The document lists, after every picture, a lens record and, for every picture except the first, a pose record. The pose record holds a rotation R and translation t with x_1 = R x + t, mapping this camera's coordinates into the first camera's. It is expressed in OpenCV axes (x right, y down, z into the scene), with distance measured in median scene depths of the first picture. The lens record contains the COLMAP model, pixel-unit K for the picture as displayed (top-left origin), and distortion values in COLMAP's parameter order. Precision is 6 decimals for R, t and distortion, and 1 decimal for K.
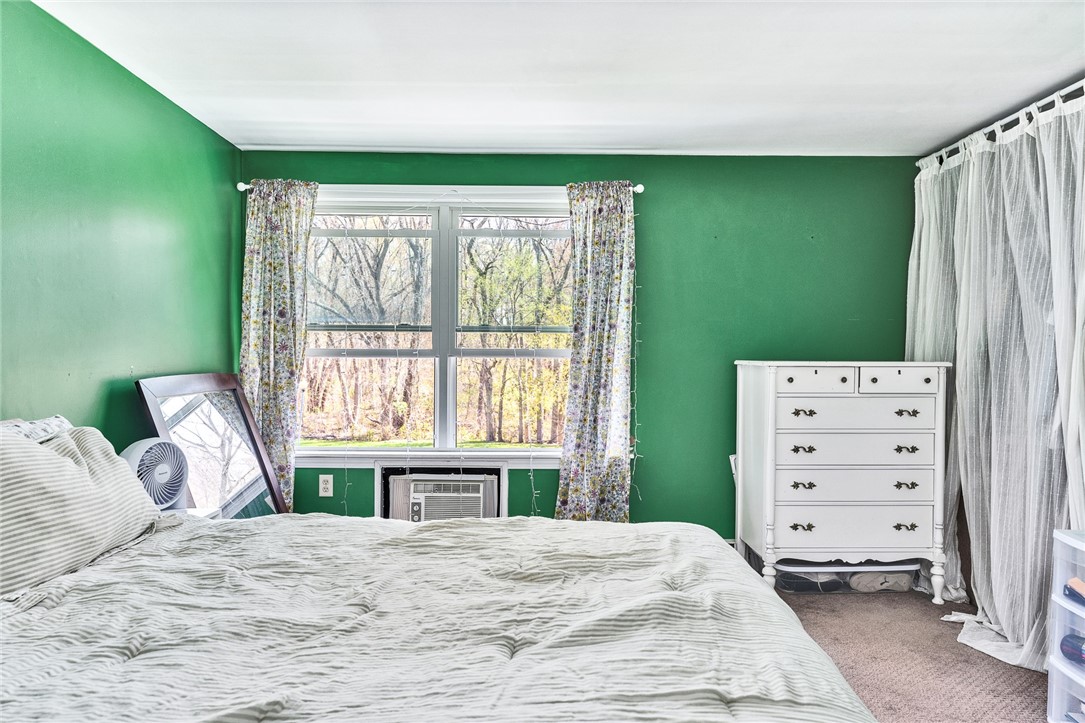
lens RADIAL K [[713.6, 0, 542.5], [0, 713.6, 361.5], [0, 0, 1]] dist [-0.004483, 0.001208]
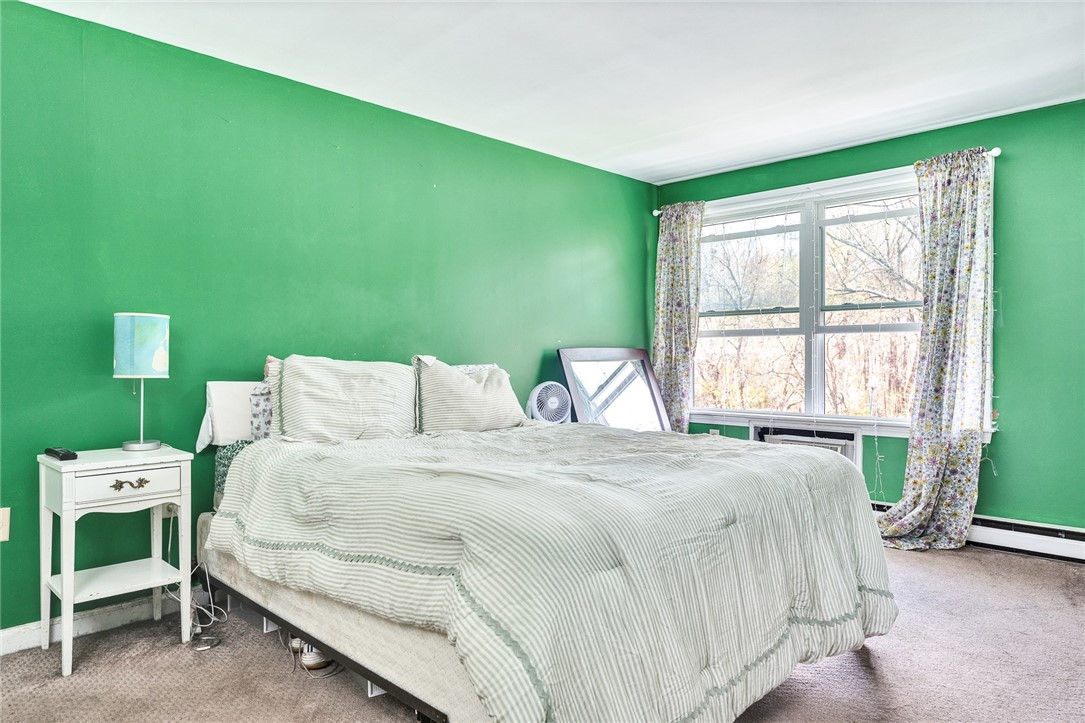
lens RADIAL K [[713.6, 0, 542.5], [0, 713.6, 361.5], [0, 0, 1]] dist [-0.004483, 0.001208]
pose [[0.704522, -0.004376, -0.709669, 0.390150], [0.002988, 0.999990, -0.003201, 0.042087], [0.709676, 0.000134, 0.704528, -0.112165]]
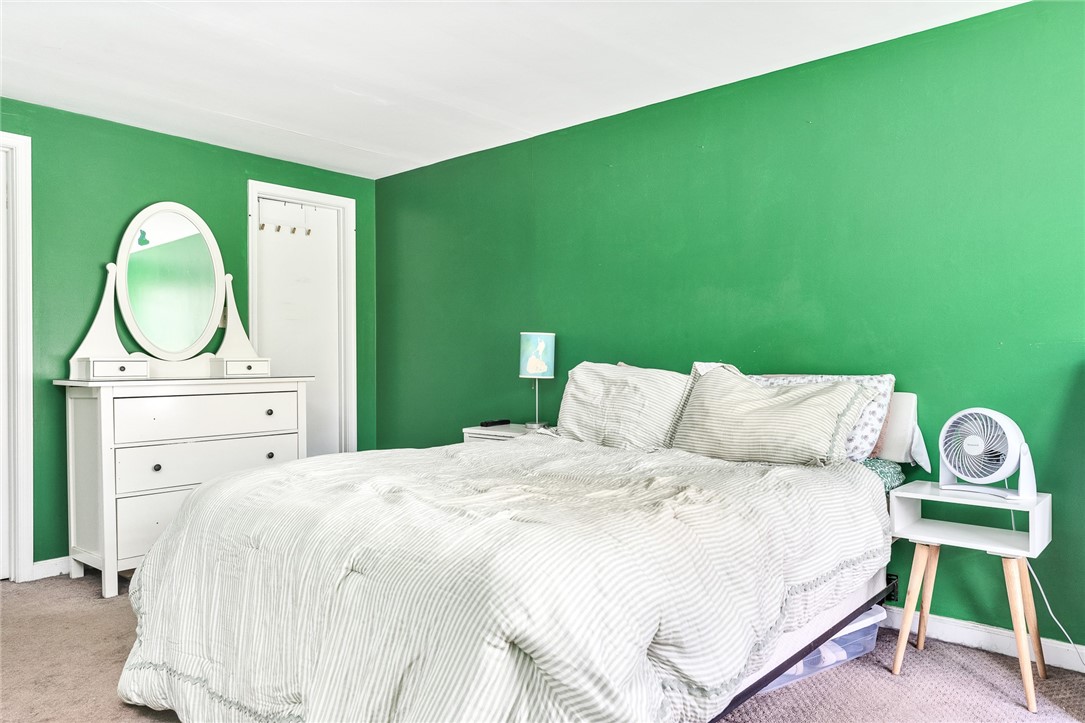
lens RADIAL K [[713.6, 0, 542.5], [0, 713.6, 361.5], [0, 0, 1]] dist [-0.004483, 0.001208]
pose [[-0.681219, -0.013972, -0.731946, 0.335446], [-0.013096, 0.999890, -0.006899, 0.038383], [0.731962, 0.004885, -0.681328, 0.766953]]
